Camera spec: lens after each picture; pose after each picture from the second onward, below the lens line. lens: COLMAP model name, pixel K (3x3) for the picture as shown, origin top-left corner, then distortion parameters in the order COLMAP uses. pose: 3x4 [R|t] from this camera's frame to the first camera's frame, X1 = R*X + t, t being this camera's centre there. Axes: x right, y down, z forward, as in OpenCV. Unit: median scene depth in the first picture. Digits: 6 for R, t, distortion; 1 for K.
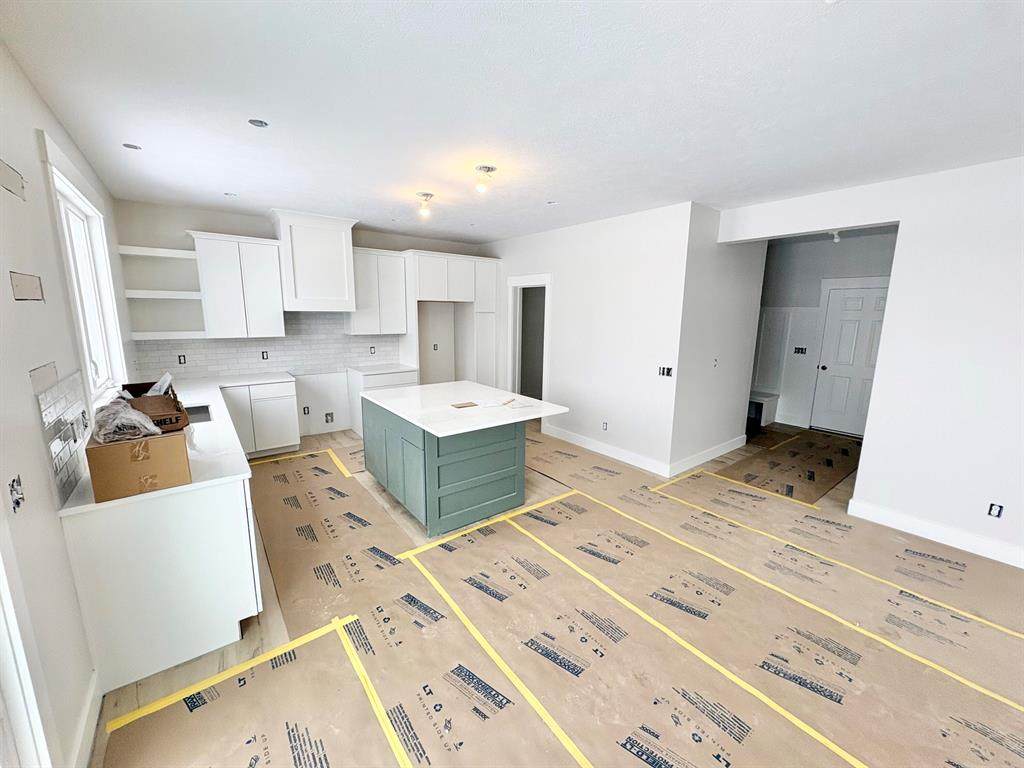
lens RADIAL K [[406.8, 0, 510.2], [0, 406.8, 381.5], [0, 0, 1]] dist [0.000214, 0.000343]
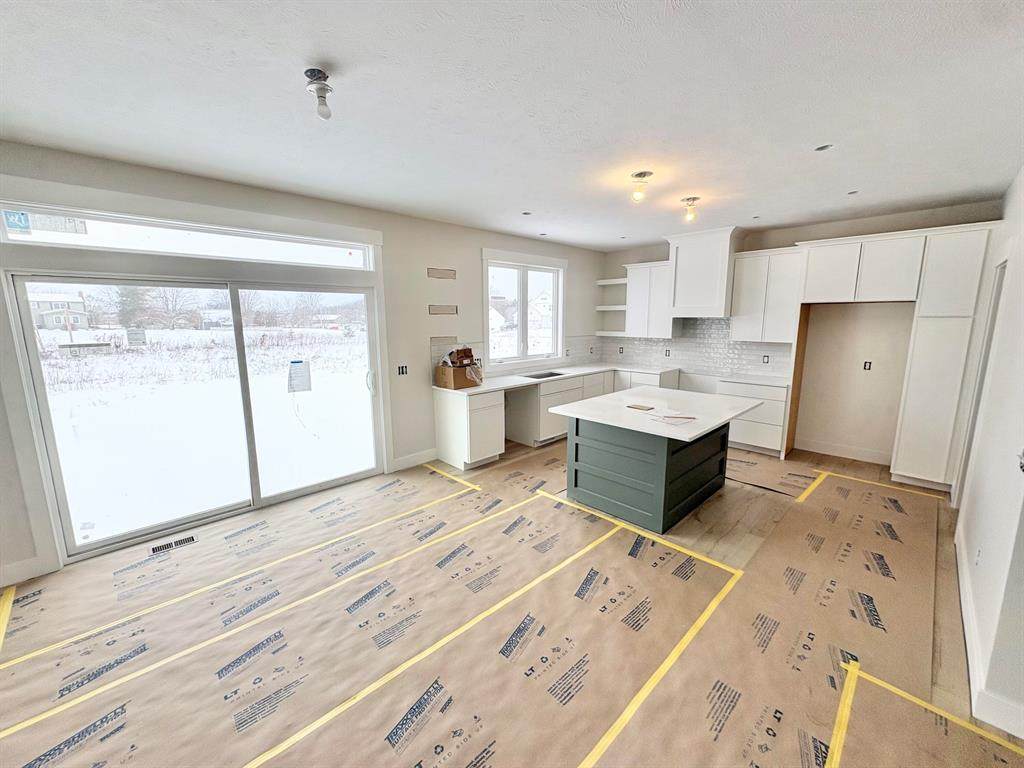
lens RADIAL K [[406.8, 0, 510.2], [0, 406.8, 381.5], [0, 0, 1]] dist [0.000214, 0.000343]
pose [[0.108664, 0.144859, -0.983467, 0.822432], [-0.164485, 0.978309, 0.125925, -0.078738], [0.980376, 0.148082, 0.130134, 0.523472]]
